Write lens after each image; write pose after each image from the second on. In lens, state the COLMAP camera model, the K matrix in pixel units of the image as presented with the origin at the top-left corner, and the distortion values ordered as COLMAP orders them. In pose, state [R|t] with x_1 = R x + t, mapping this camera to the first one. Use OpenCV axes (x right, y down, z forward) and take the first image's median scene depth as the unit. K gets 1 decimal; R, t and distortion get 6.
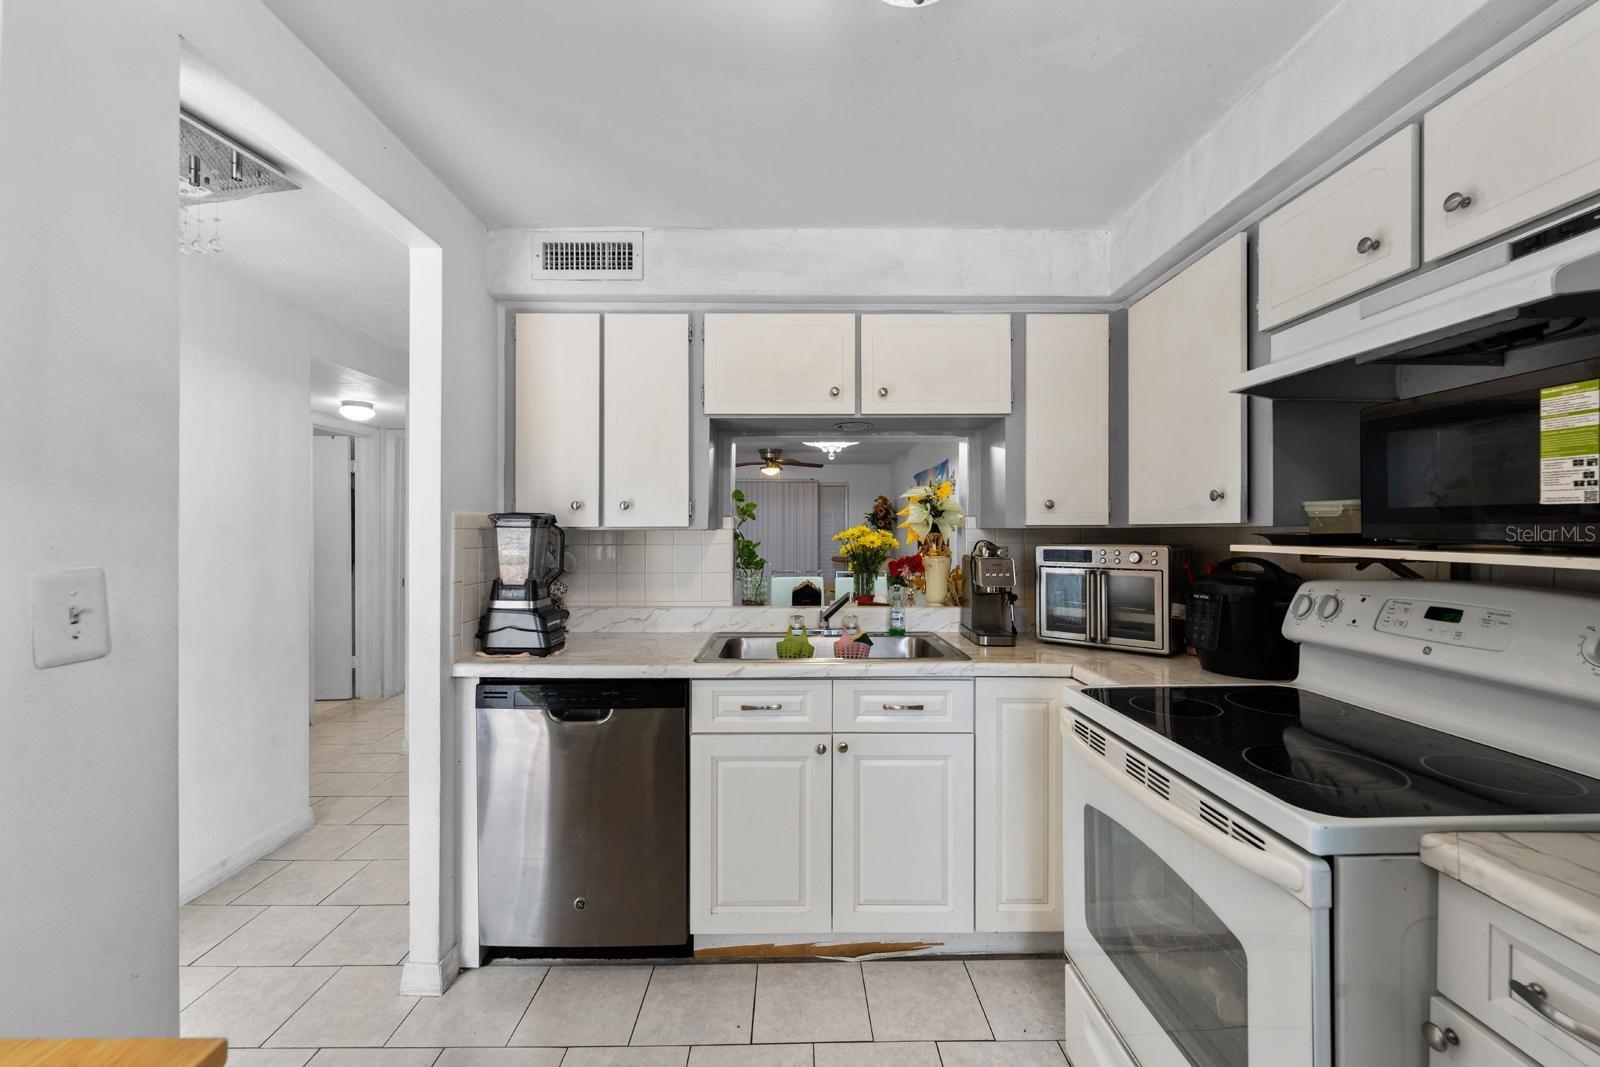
lens RADIAL K [[648.5, 0, 803.1], [0, 648.5, 529.8], [0, 0, 1]] dist [-0.001218, -0.000576]
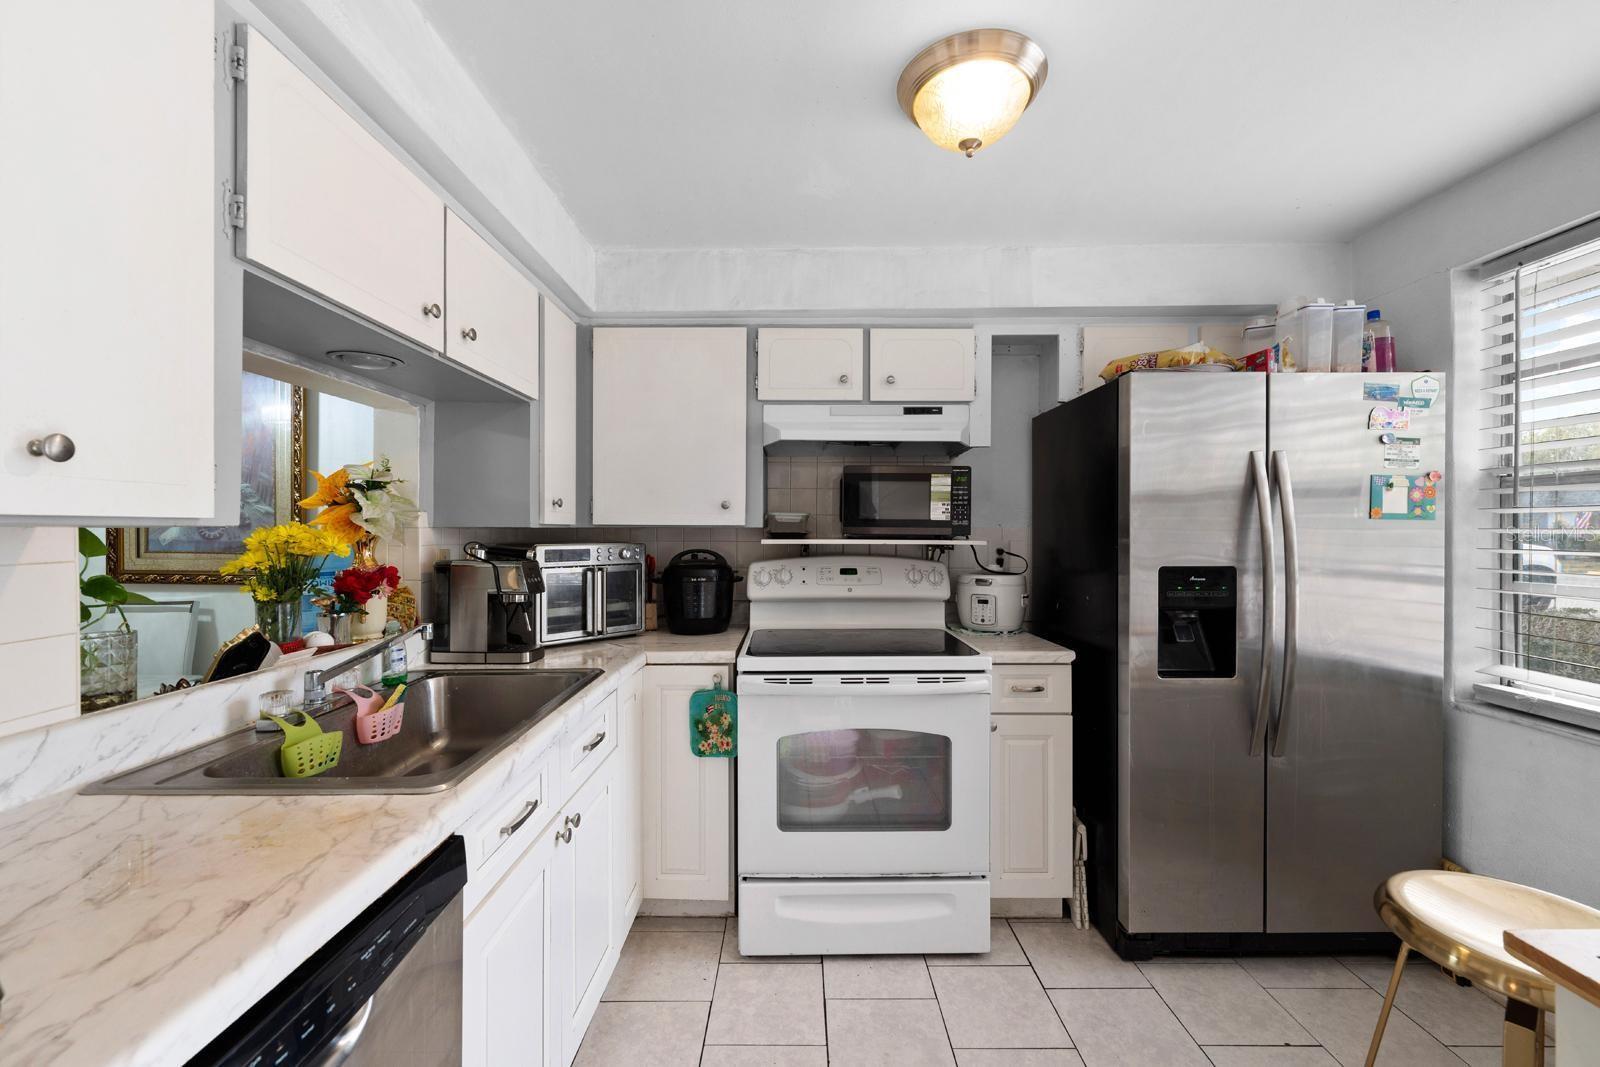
lens RADIAL K [[648.5, 0, 799.7], [0, 648.5, 536.2], [0, 0, 1]] dist [-0.001218, -0.000576]
pose [[0.012147, -0.008507, 0.999890, -0.828913], [-0.001957, 0.999962, 0.008532, 0.002078], [-0.999924, -0.002061, 0.012129, 0.893514]]
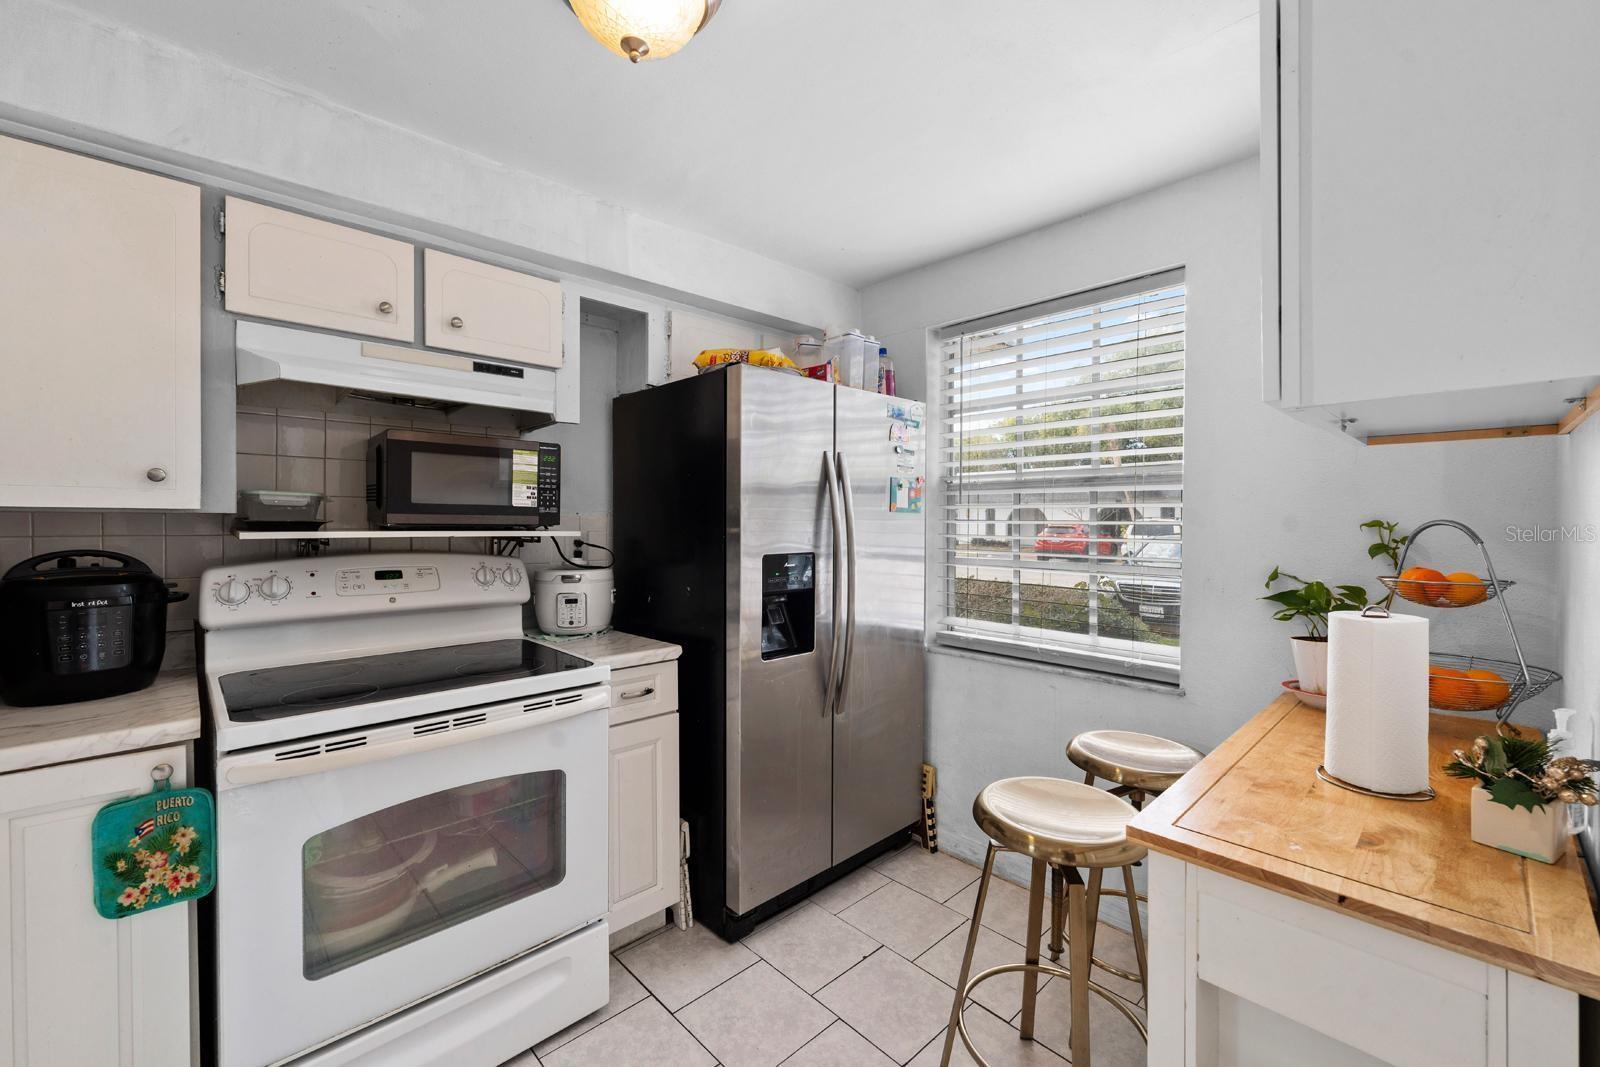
lens RADIAL K [[648.5, 0, 802.7], [0, 648.5, 532.5], [0, 0, 1]] dist [-0.001218, -0.000576]
pose [[-0.680709, -0.015579, 0.732388, -0.586634], [-0.005446, 0.999854, 0.016207, 0.003278], [-0.732534, 0.007044, -0.680694, 1.040786]]
